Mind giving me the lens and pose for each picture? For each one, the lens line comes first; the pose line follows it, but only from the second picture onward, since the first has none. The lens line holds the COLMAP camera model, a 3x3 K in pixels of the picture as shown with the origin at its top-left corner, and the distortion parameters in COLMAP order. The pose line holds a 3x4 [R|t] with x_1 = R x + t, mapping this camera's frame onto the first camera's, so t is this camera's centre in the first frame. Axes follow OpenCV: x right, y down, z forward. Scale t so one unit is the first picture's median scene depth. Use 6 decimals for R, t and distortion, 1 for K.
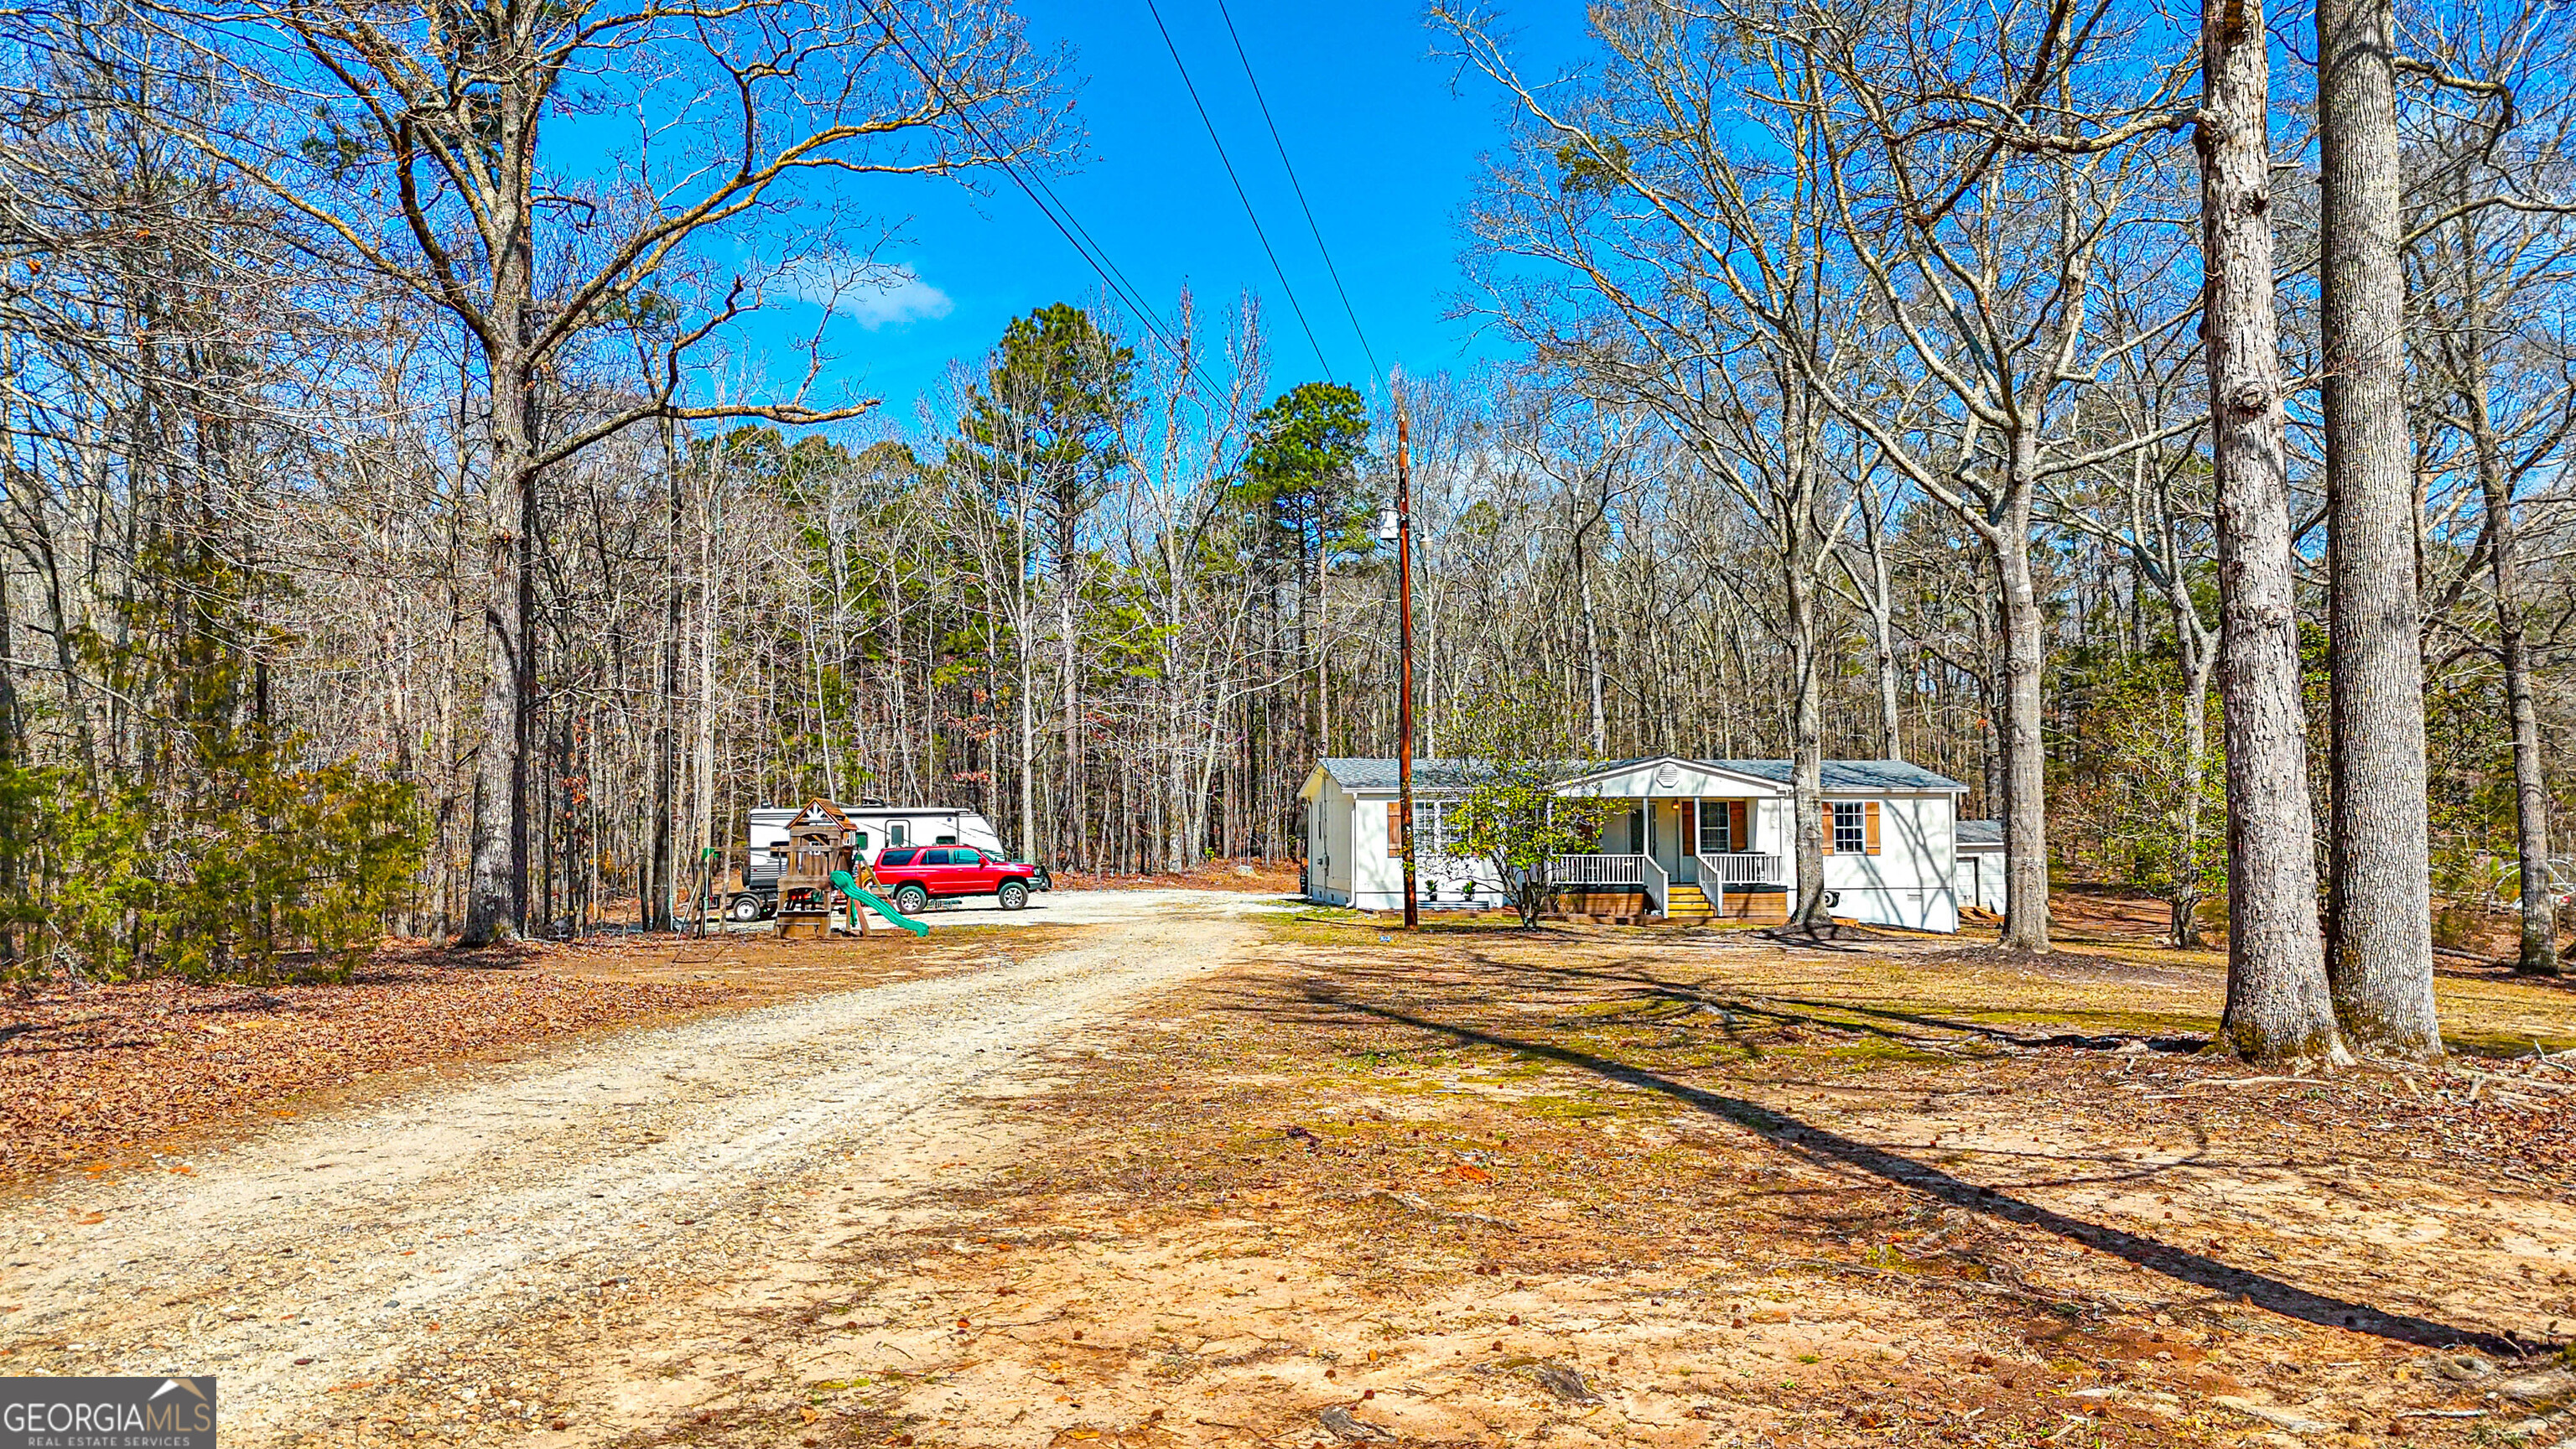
lens RADIAL K [[1897.5, 0, 1294.4], [0, 1897.5, 727.5], [0, 0, 1]] dist [0.071501, -0.072161]
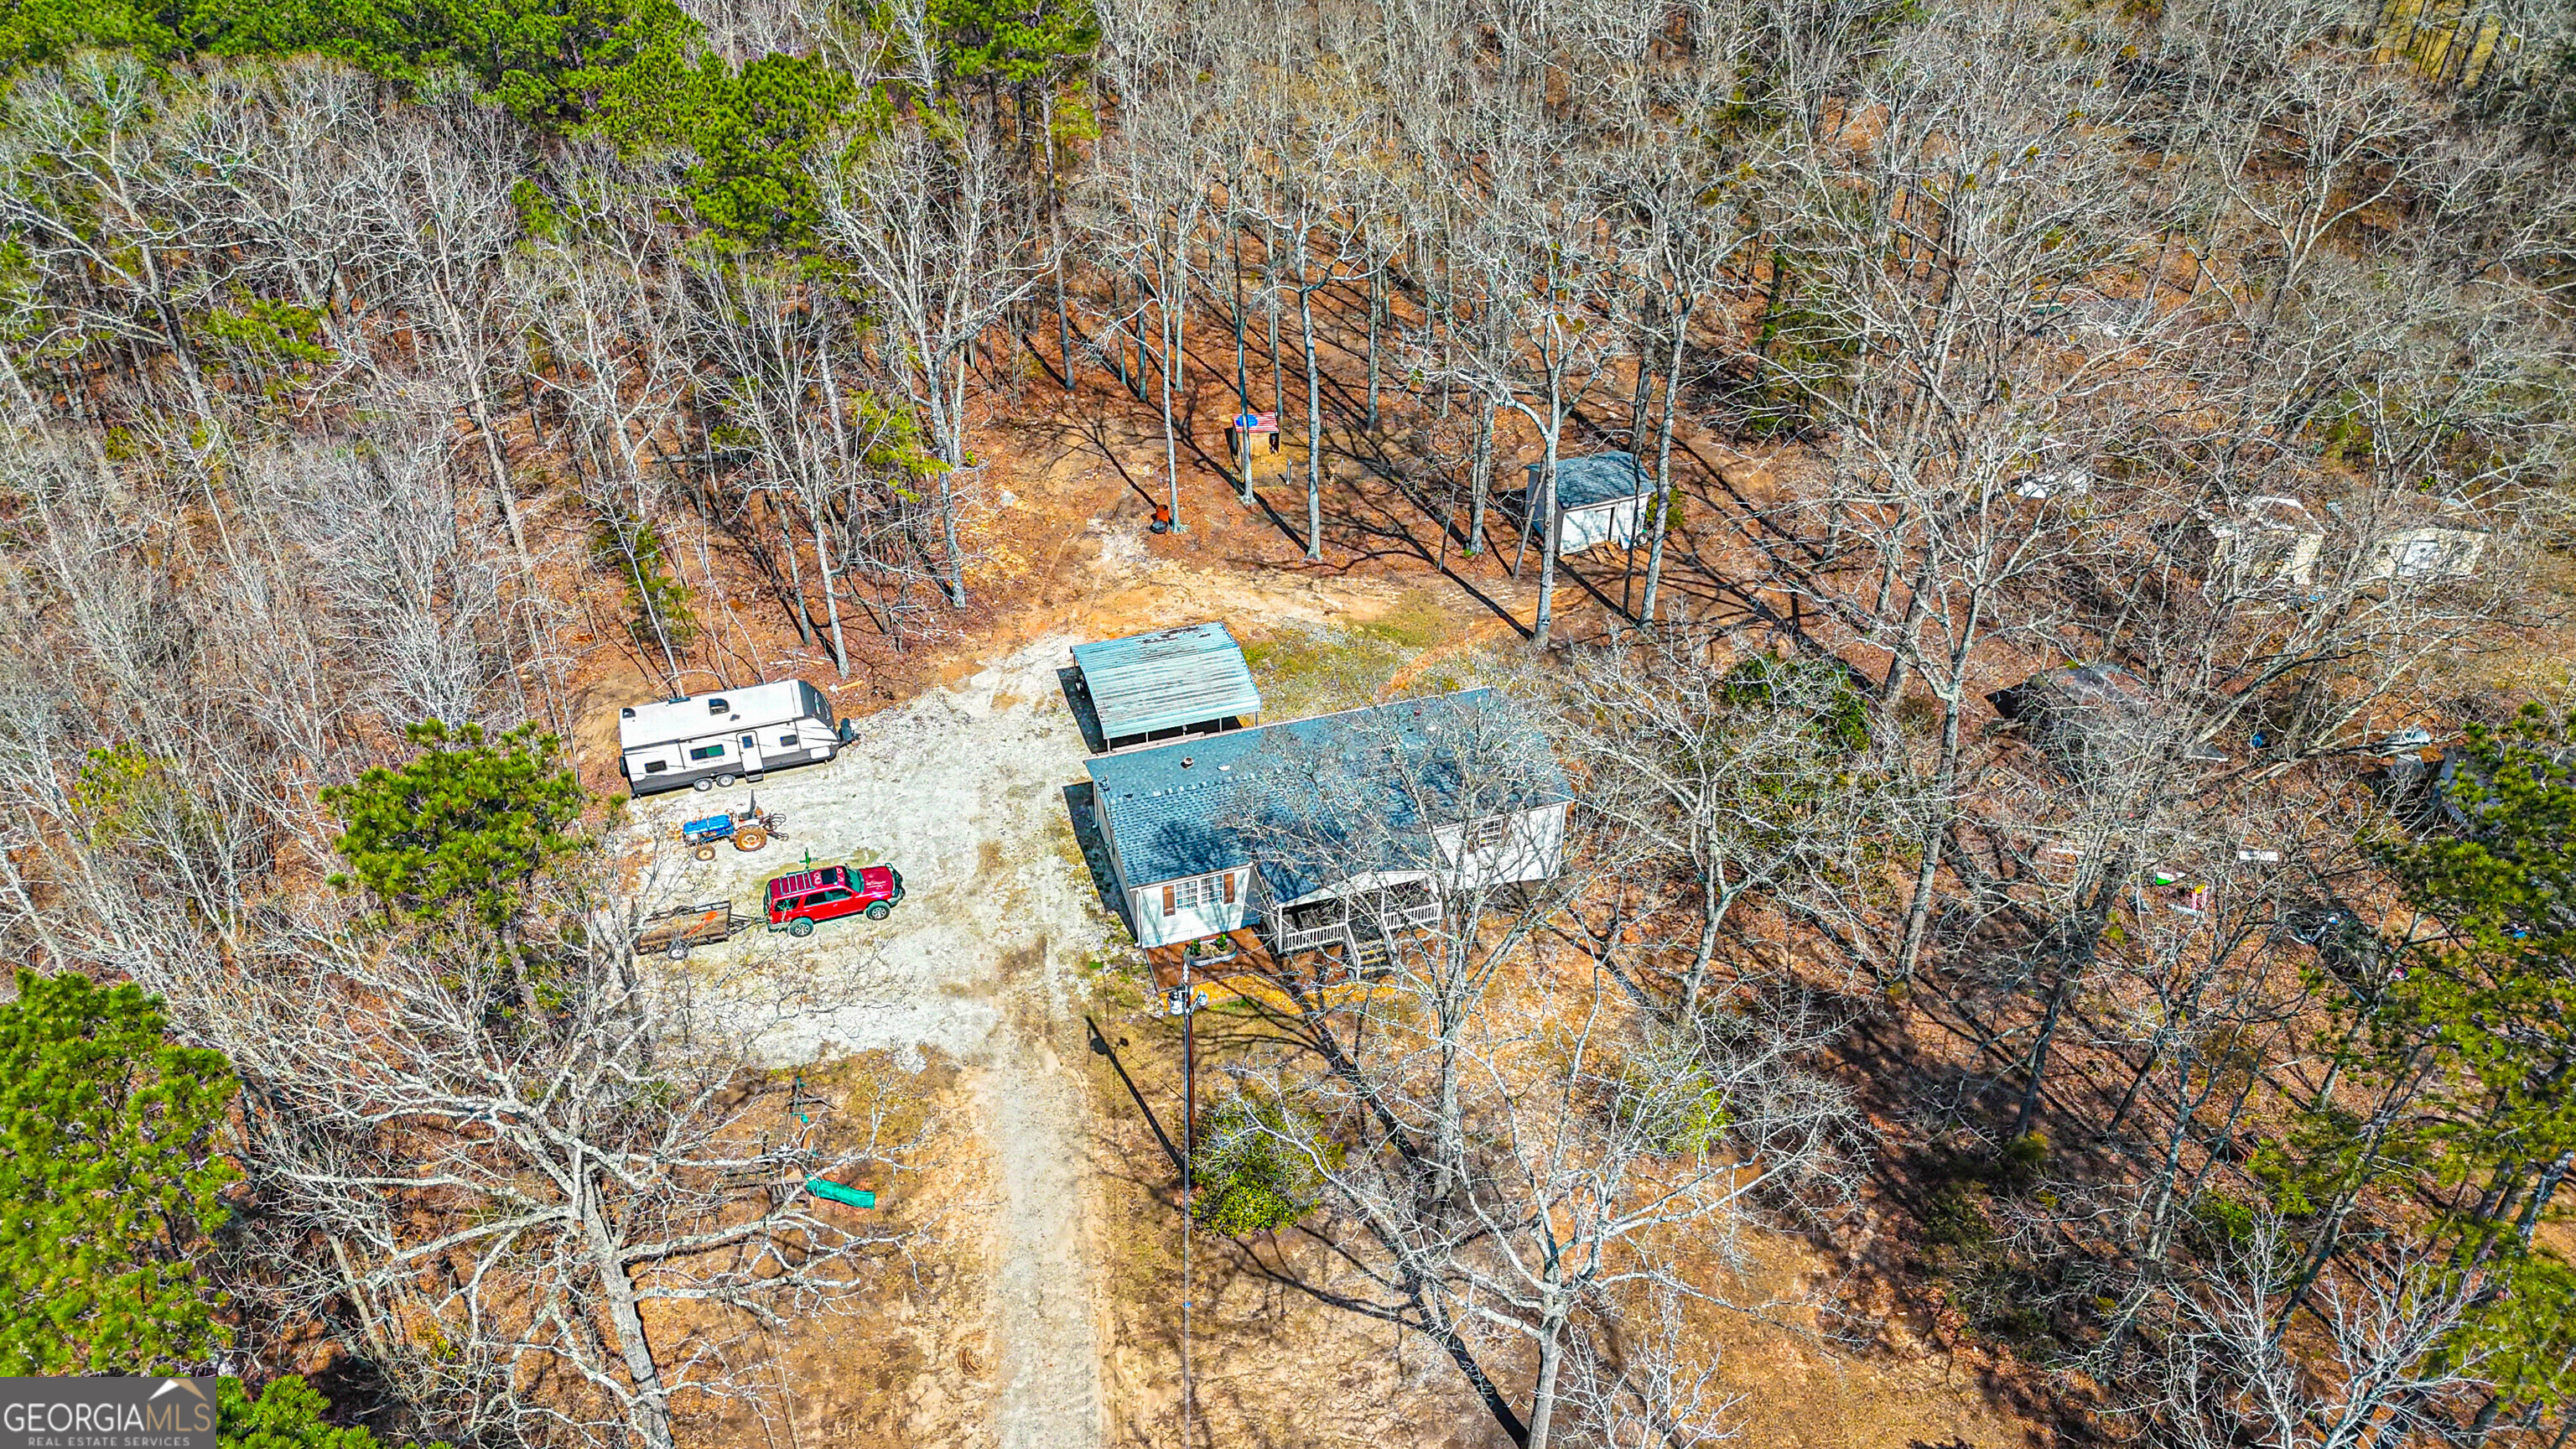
lens RADIAL K [[1897.5, 0, 1306.7], [0, 1897.5, 700.6], [0, 0, 1]] dist [0.071501, -0.072161]
pose [[0.987535, -0.076932, 0.137315, -0.023386], [-0.026636, 0.778143, 0.627522, -0.888112], [-0.155127, -0.623357, 0.766395, 0.019677]]
